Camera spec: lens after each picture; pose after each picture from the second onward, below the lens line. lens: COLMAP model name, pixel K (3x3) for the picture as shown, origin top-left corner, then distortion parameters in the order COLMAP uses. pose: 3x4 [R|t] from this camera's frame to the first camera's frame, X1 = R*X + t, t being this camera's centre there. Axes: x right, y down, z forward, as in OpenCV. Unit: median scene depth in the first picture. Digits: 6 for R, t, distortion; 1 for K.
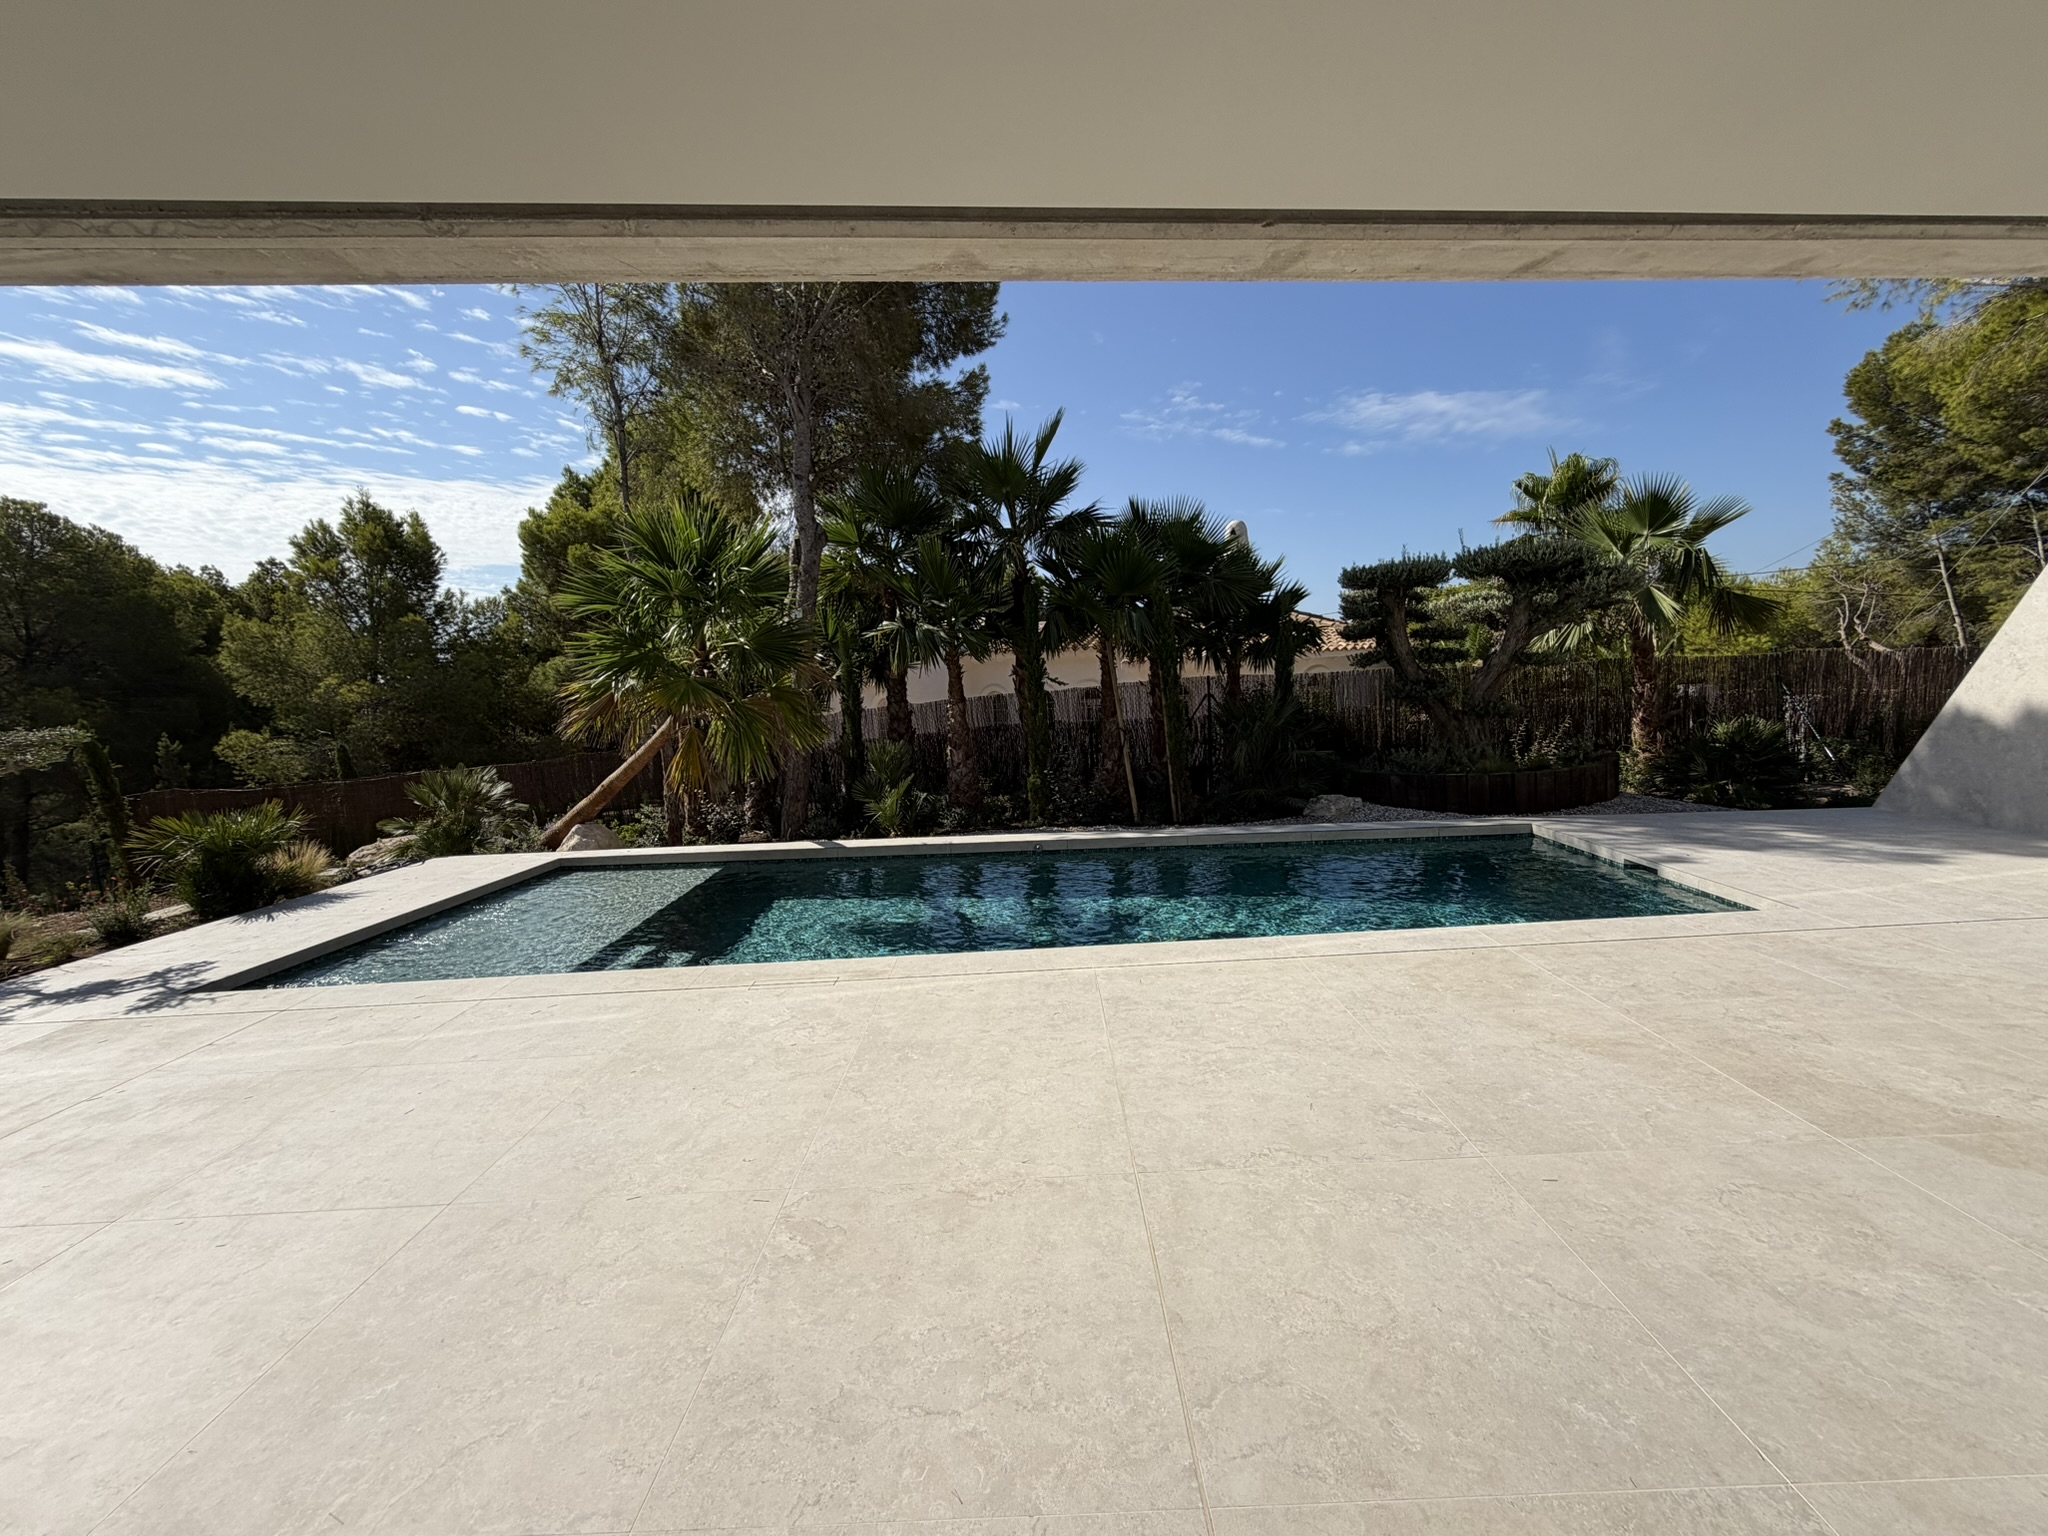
lens RADIAL K [[860.4, 0, 1024.7], [0, 860.4, 768.4], [0, 0, 1]] dist [-0.000976, 0.000538]
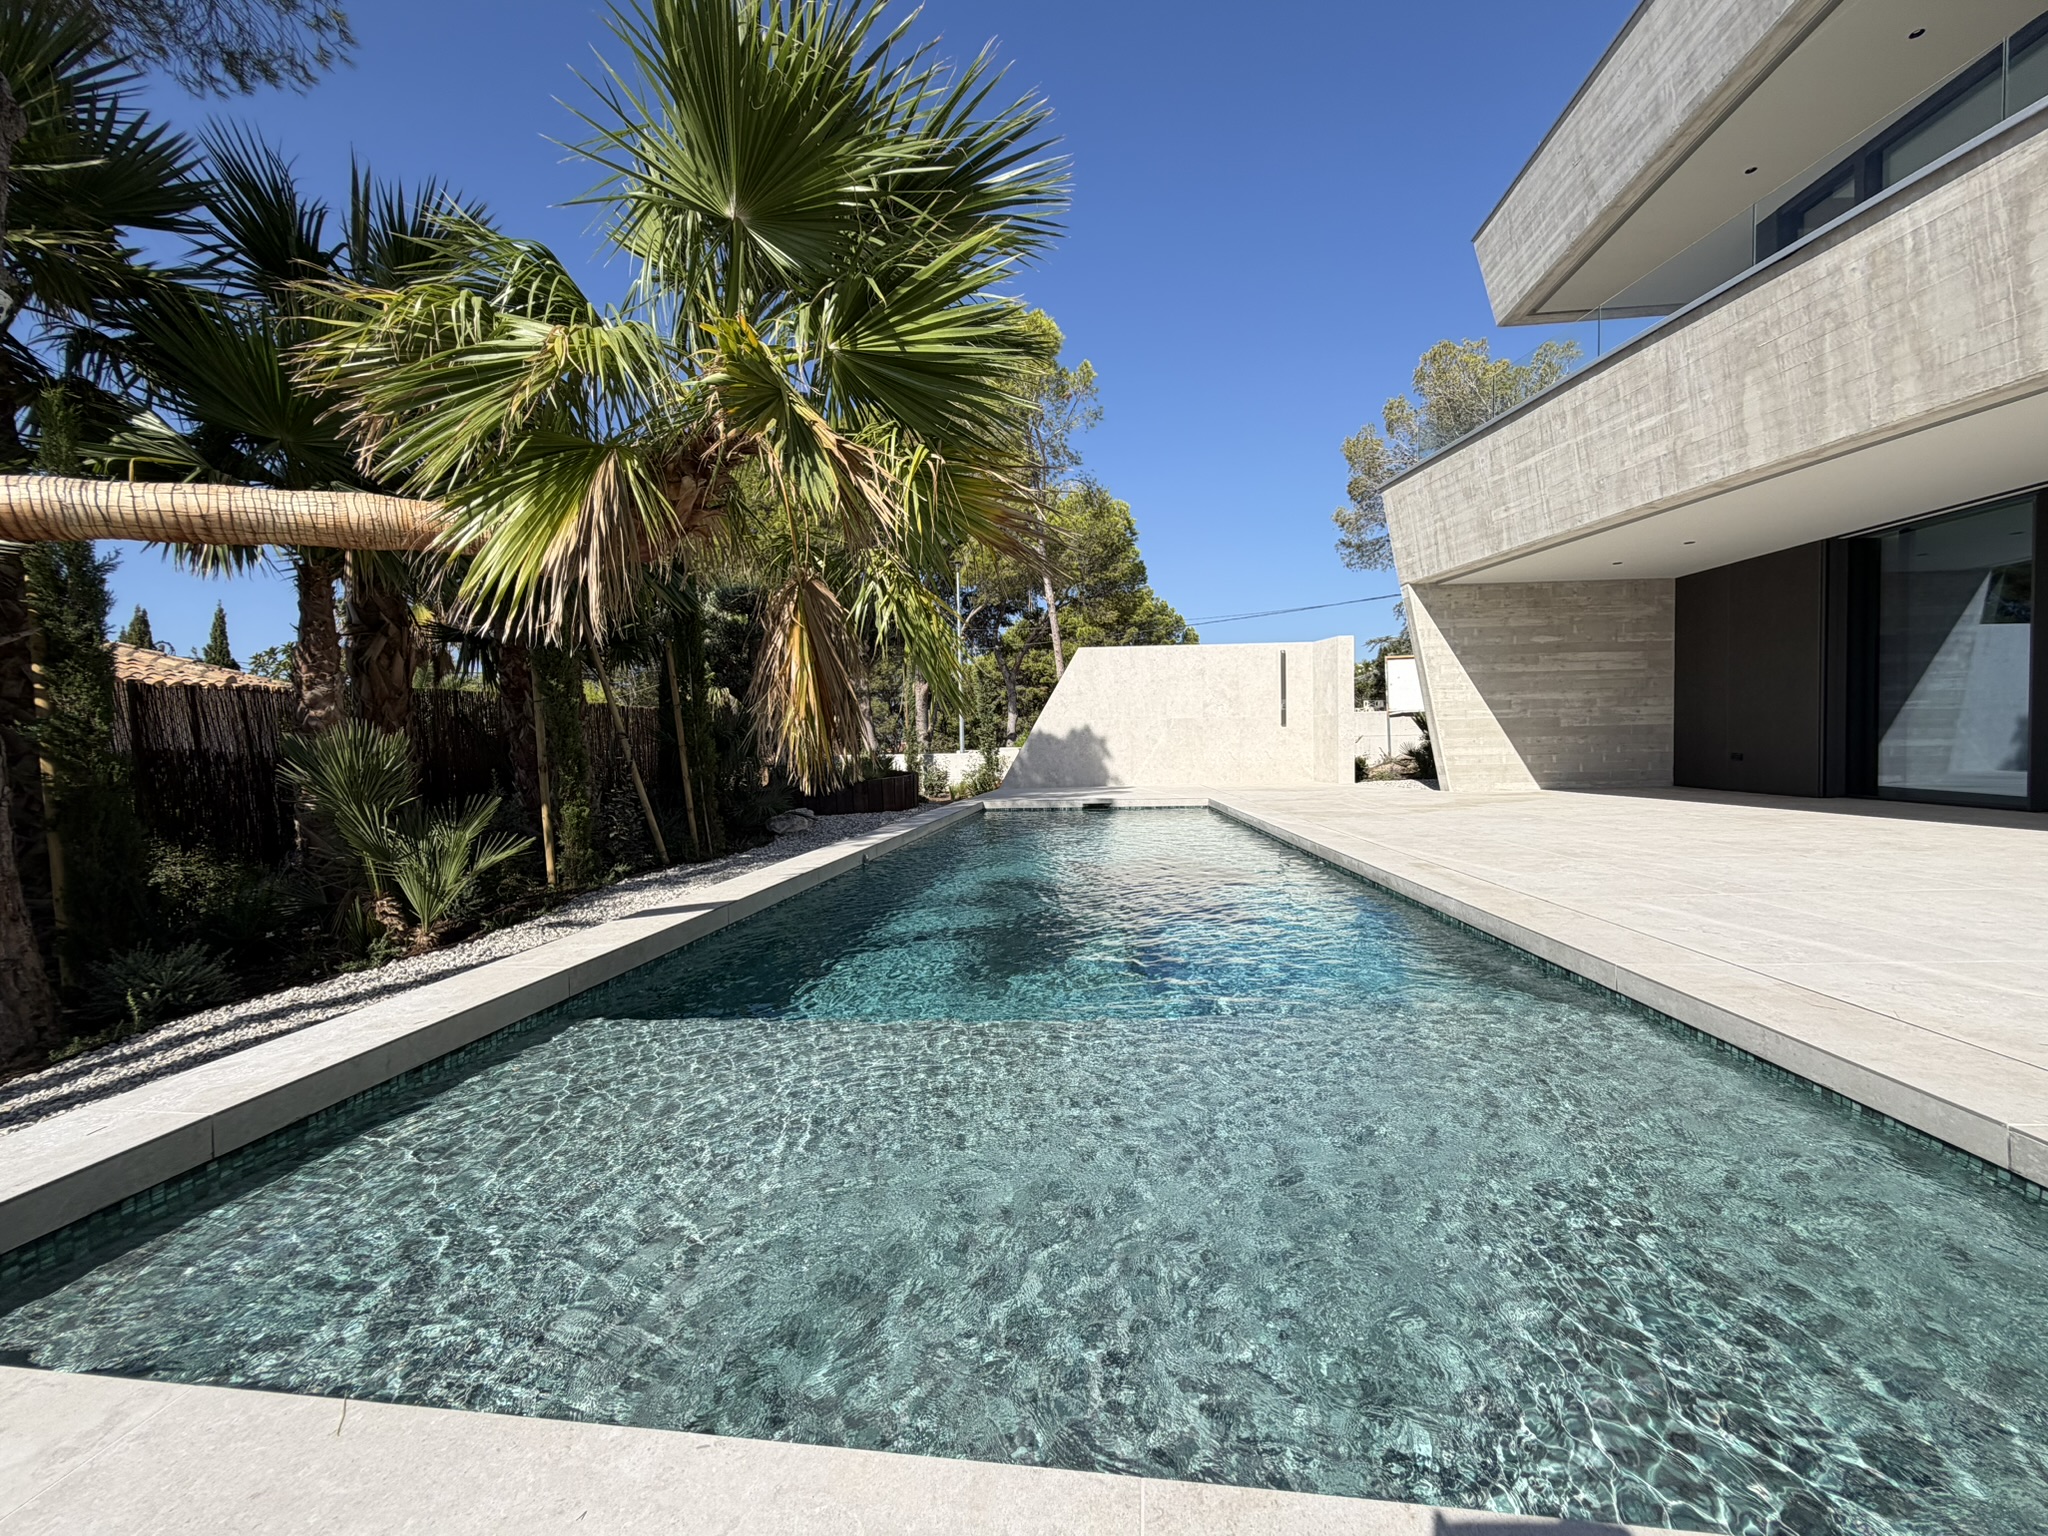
lens RADIAL K [[860.4, 0, 1023.8], [0, 860.4, 769.6], [0, 0, 1]] dist [-0.000699, 0.000290]
pose [[0.040291, 0.018723, 0.999013, -0.582942], [0.136234, 0.990385, -0.024056, 0.043419], [-0.989857, 0.137069, 0.037353, 0.682294]]
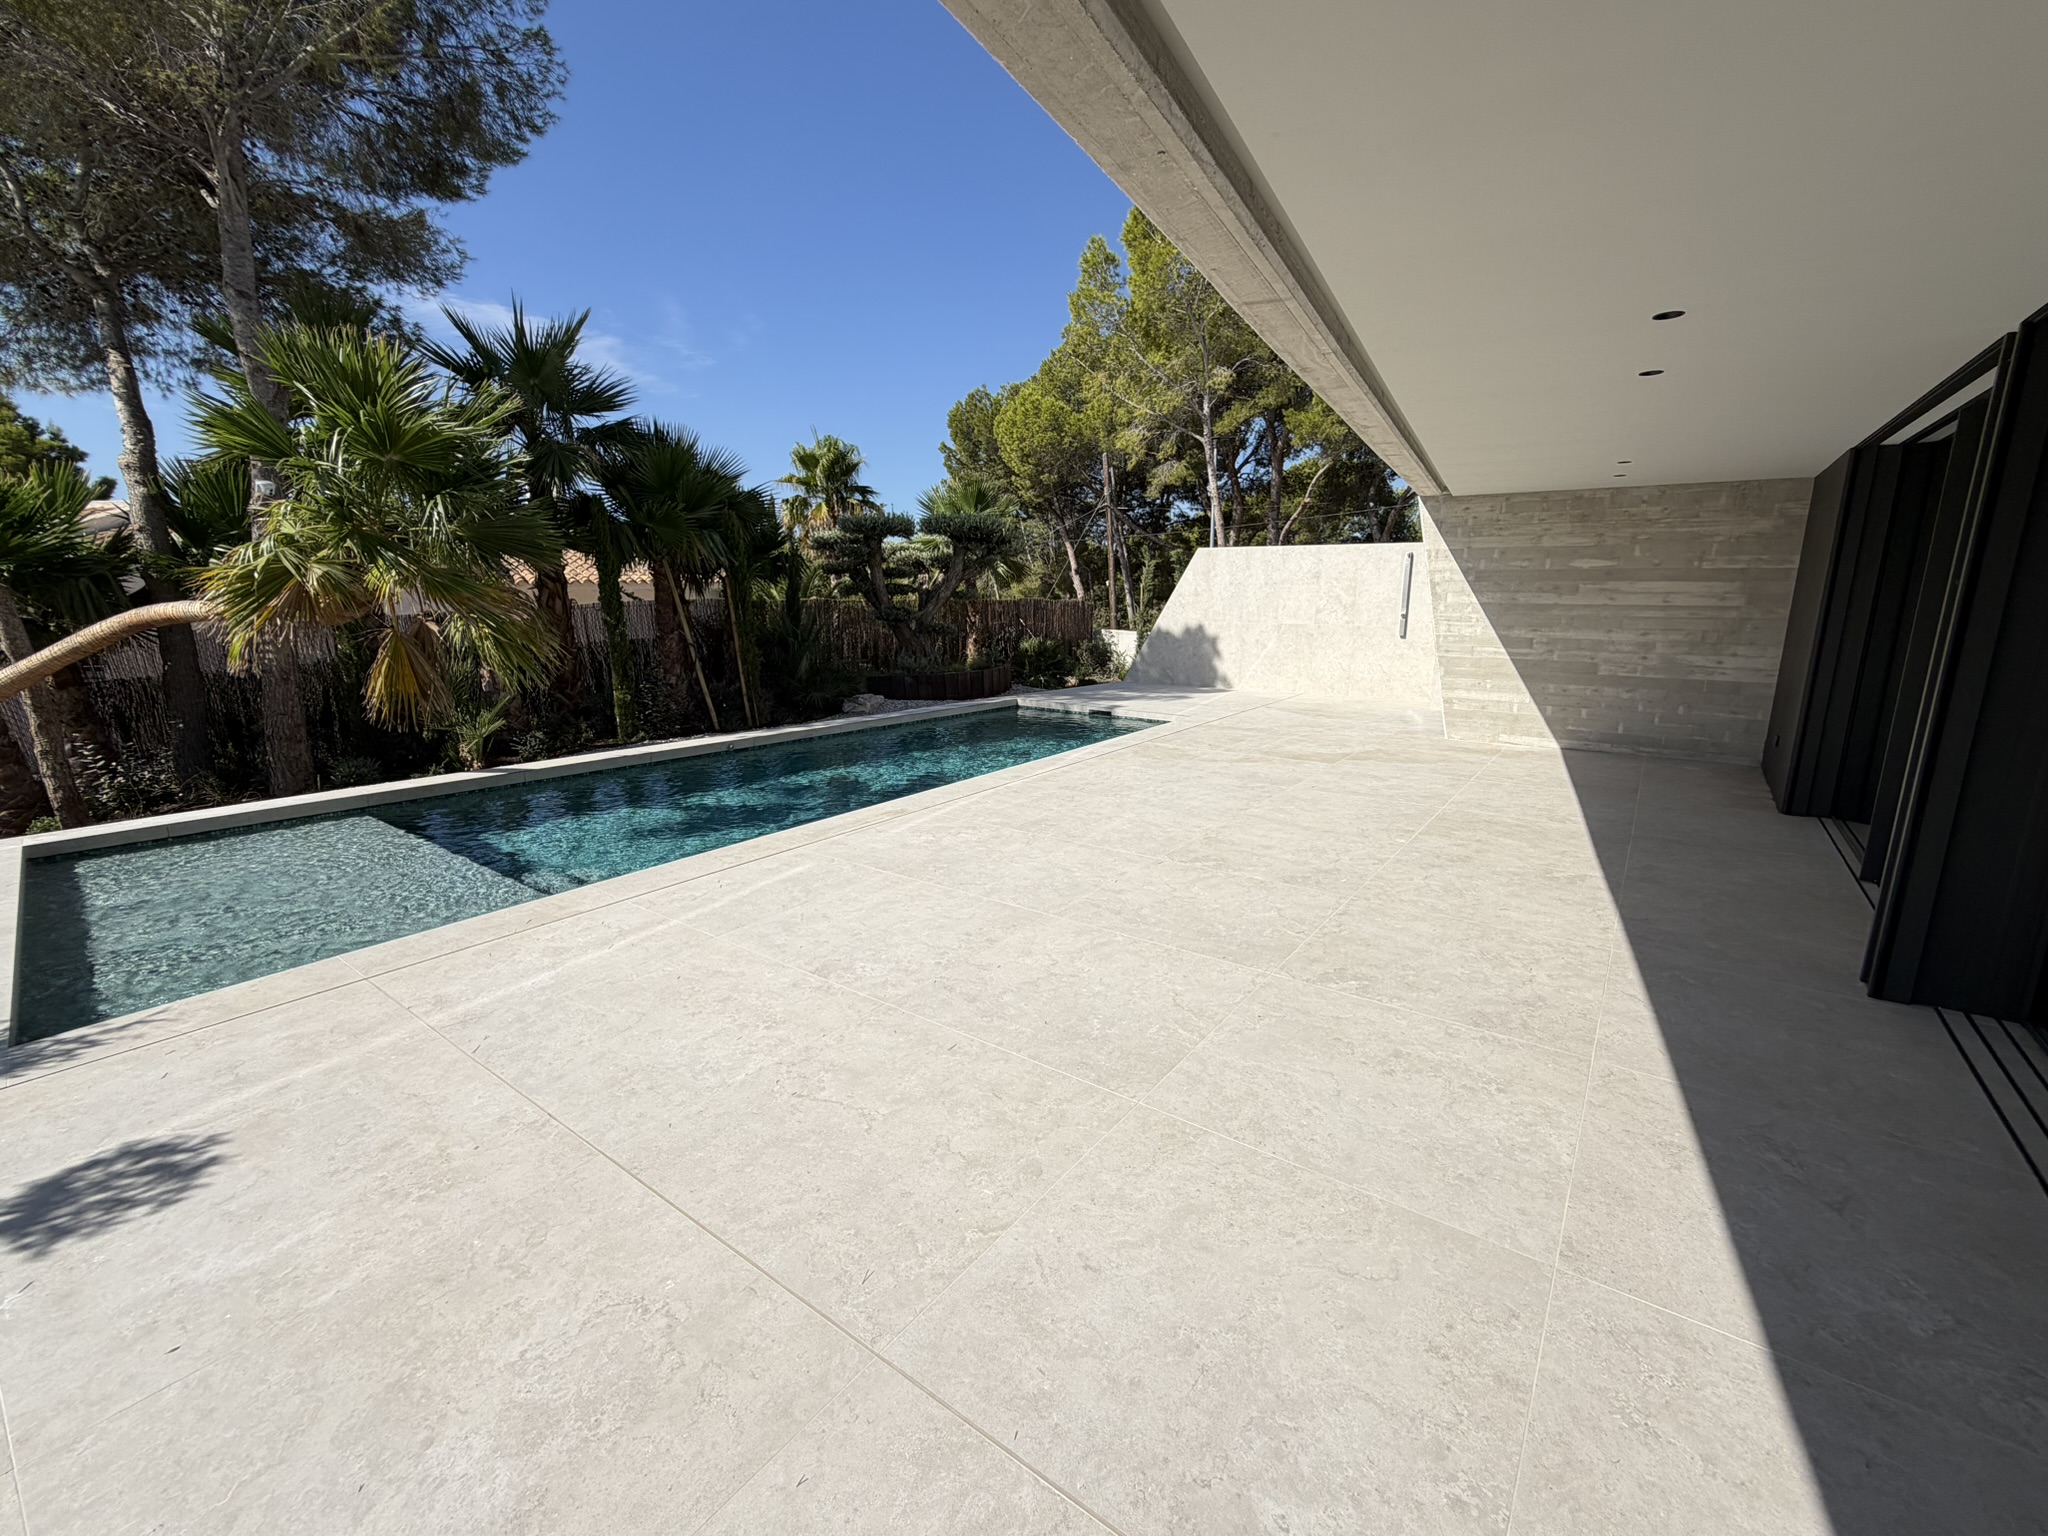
lens RADIAL K [[860.4, 0, 1023.8], [0, 860.4, 769.6], [0, 0, 1]] dist [-0.000699, 0.000290]
pose [[0.587758, -0.117407, 0.800472, -0.530435], [0.063368, 0.993055, 0.099125, 0.029025], [-0.806551, -0.007537, 0.591116, 0.042142]]
